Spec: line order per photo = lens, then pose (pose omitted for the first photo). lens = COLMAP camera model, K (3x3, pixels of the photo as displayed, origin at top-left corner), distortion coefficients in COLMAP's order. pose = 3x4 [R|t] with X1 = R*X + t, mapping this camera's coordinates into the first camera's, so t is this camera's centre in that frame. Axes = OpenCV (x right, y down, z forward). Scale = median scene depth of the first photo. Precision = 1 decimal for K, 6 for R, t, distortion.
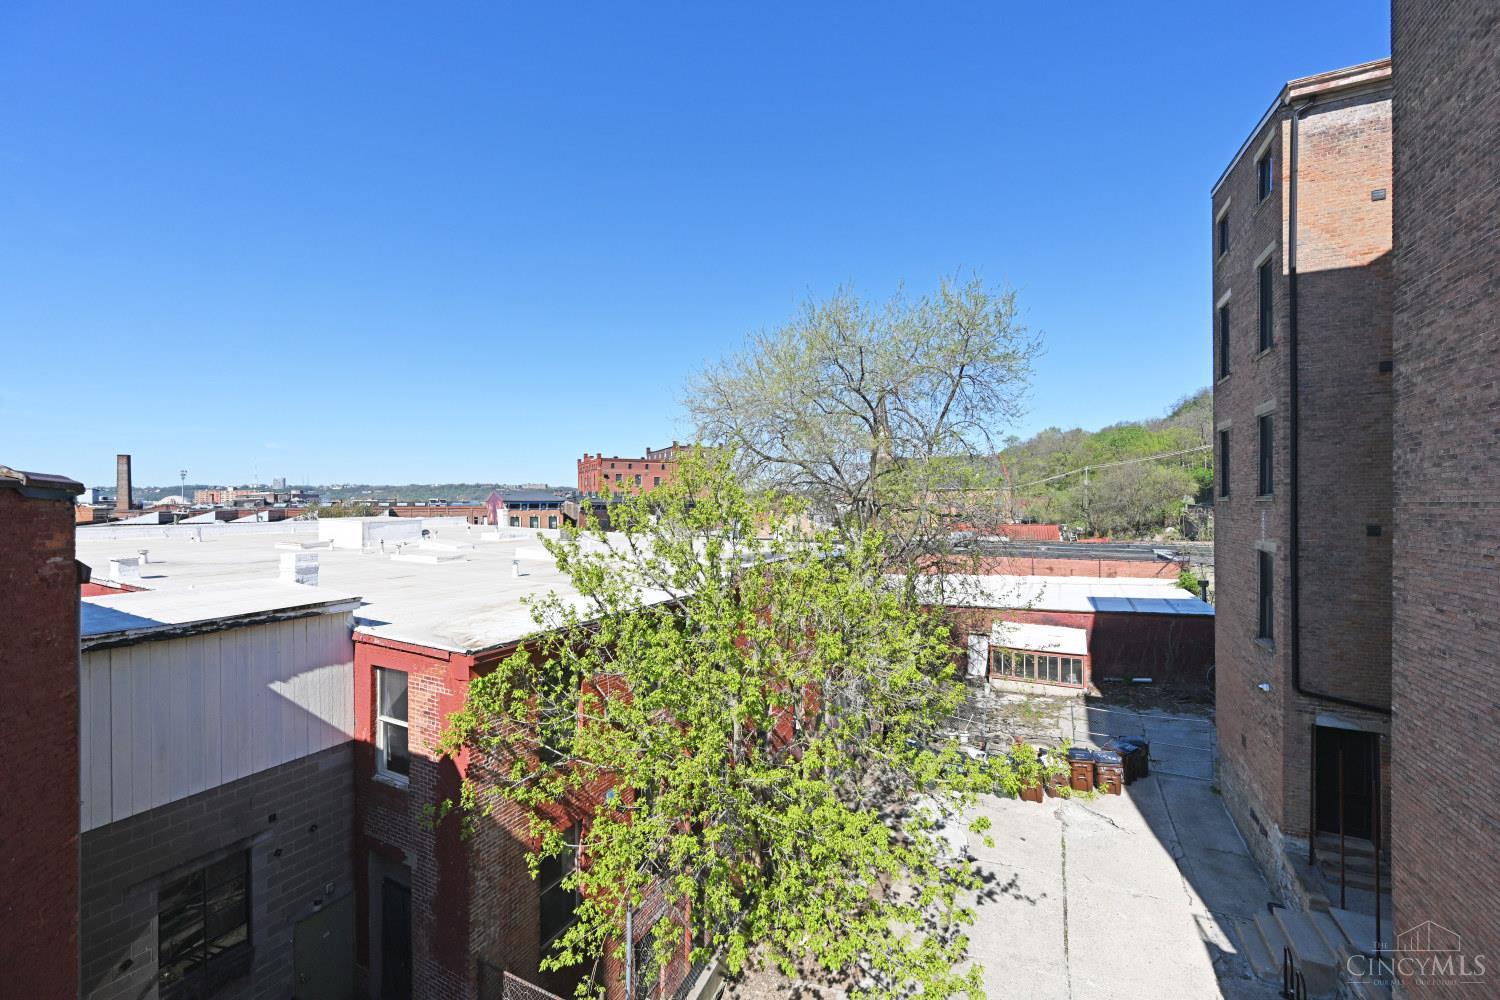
lens RADIAL K [[574.3, 0, 750.0], [0, 574.3, 500.0], [0, 0, 1]] dist [-0.019434, 0.000036]
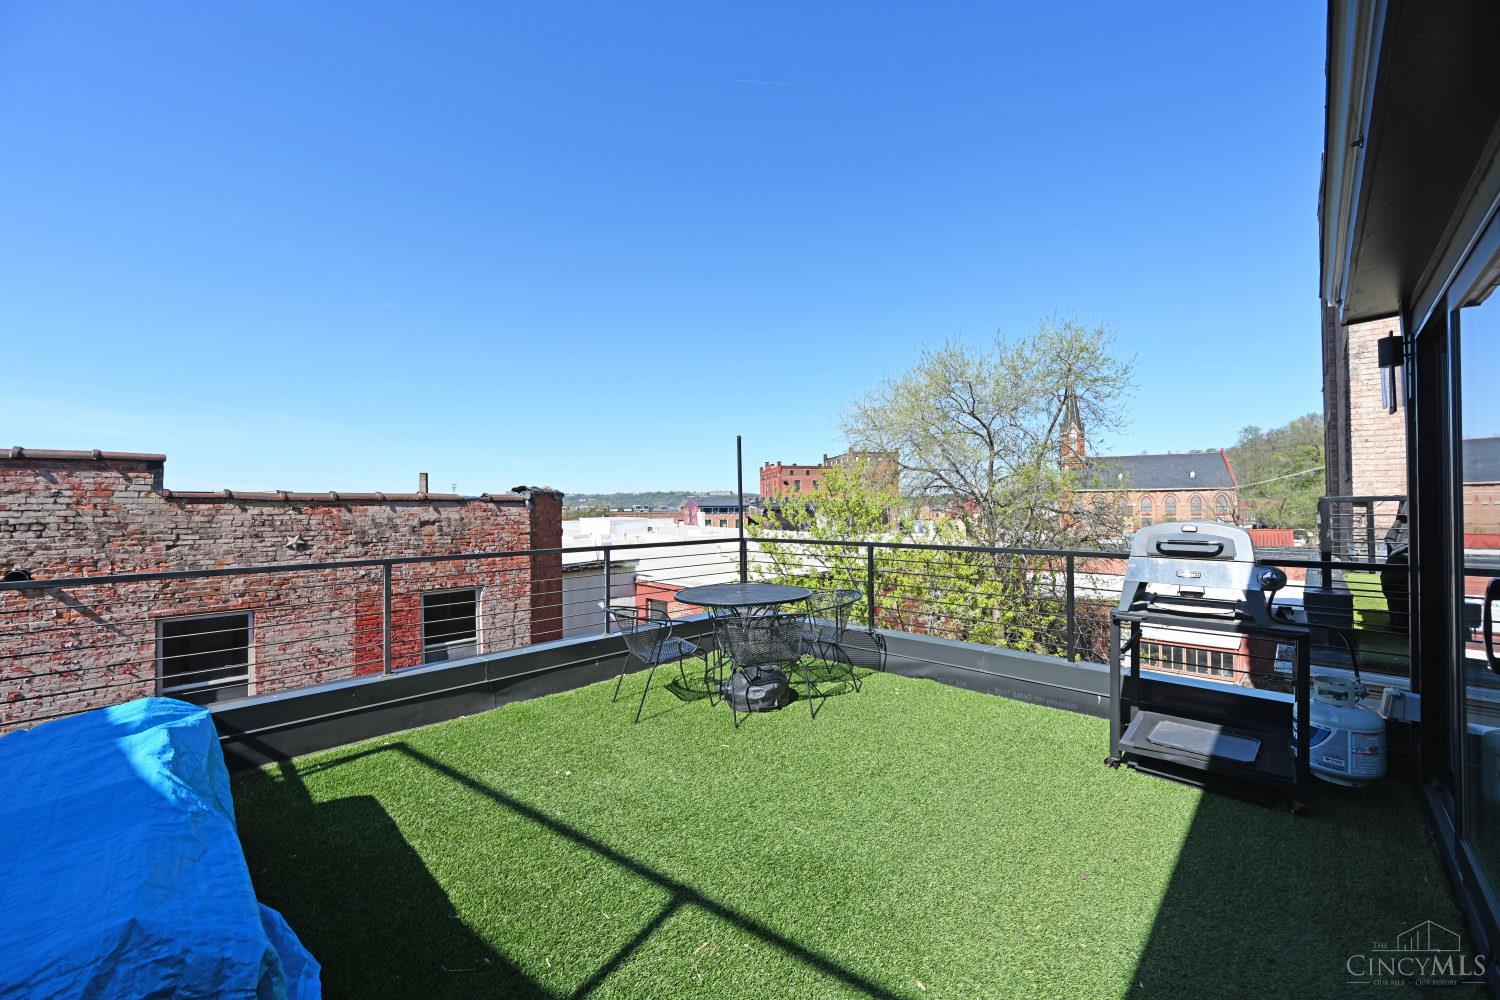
lens RADIAL K [[597.4, 0, 772.4], [0, 597.4, 507.5], [0, 0, 1]] dist [-0.000093, -0.000054]
pose [[0.963509, -0.007650, -0.267567, 0.036994], [0.008509, 0.999962, 0.002051, 0.003546], [0.267541, -0.004253, 0.963537, -0.127729]]
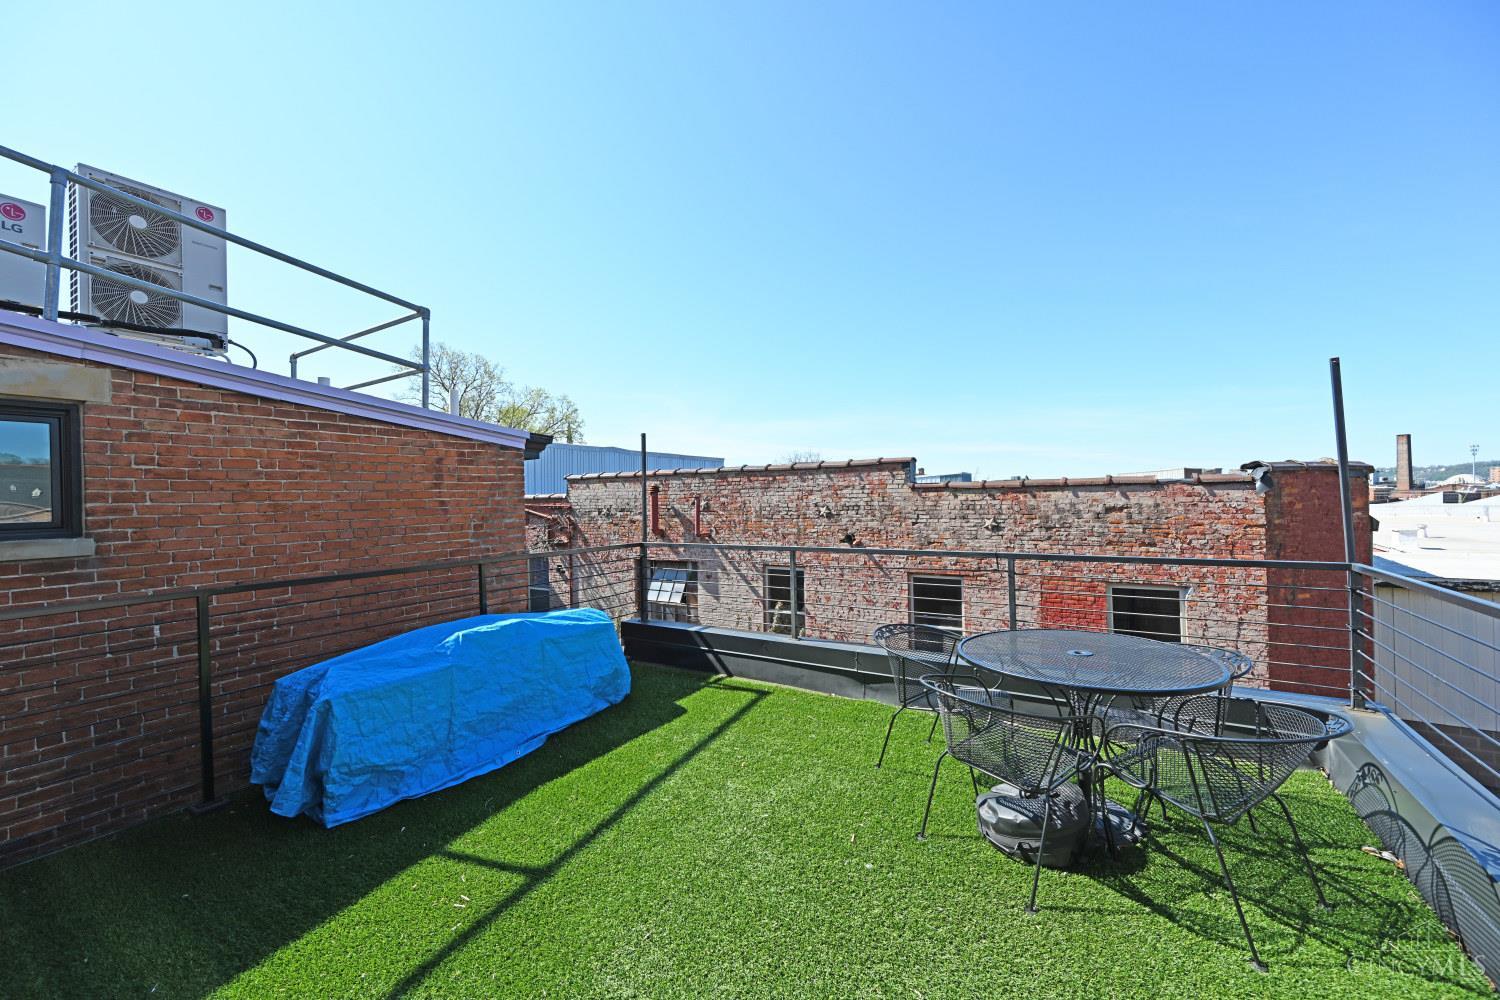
lens RADIAL K [[605.0, 0, 741.7], [0, 605.0, 500.6], [0, 0, 1]] dist [-0.001755, -0.000052]
pose [[-0.102257, 0.009497, -0.994713, 0.068149], [0.022906, 0.999712, 0.007190, 0.001569], [0.994494, -0.022050, -0.102445, -0.060024]]
